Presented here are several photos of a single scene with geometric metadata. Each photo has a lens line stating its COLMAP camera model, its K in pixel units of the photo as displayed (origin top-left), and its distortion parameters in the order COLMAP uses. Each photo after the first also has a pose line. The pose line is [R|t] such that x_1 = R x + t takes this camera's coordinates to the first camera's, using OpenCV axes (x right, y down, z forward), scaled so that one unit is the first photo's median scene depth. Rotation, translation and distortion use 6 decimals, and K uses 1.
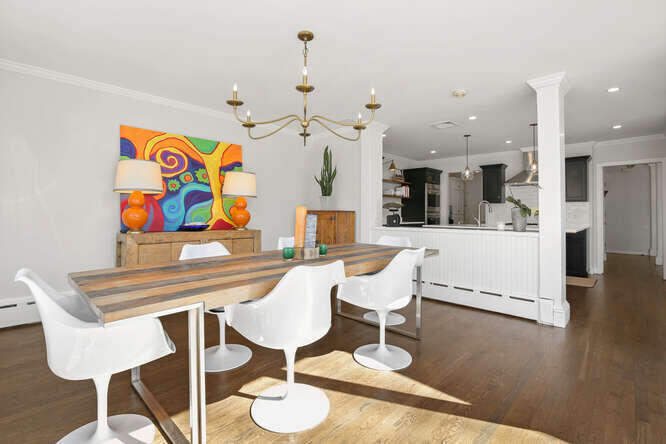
lens RADIAL K [[312.0, 0, 328.4], [0, 312.0, 203.6], [0, 0, 1]] dist [-0.015252, 0.000211]
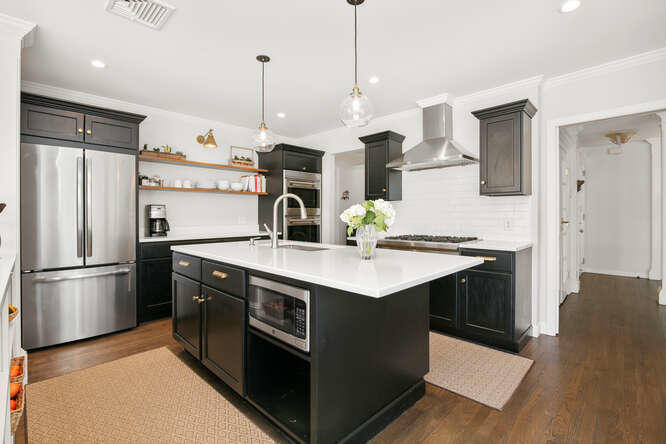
lens RADIAL K [[312.0, 0, 330.1], [0, 312.0, 215.6], [0, 0, 1]] dist [-0.015252, 0.000211]
pose [[0.999960, -0.008992, -0.000194, 0.507874], [0.008993, 0.999422, 0.032776, 0.007195], [-0.000101, -0.032776, 0.999463, 0.481955]]
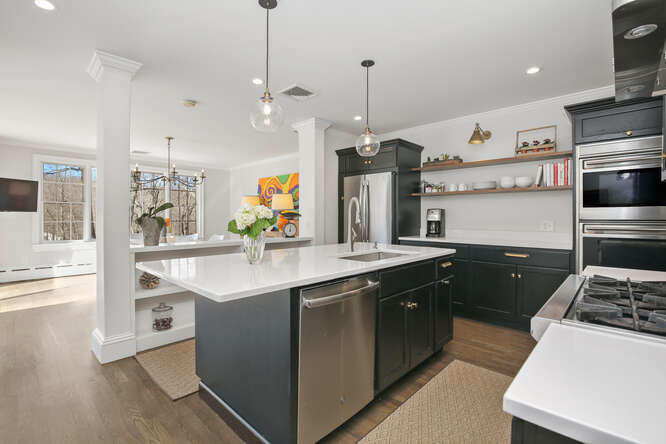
lens RADIAL K [[312.0, 0, 329.8], [0, 312.0, 219.1], [0, 0, 1]] dist [-0.015252, 0.000211]
pose [[0.024761, -0.000988, -0.999693, 0.858655], [0.032013, 0.999487, -0.000195, 0.018211], [0.999181, -0.031998, 0.024780, 0.862809]]
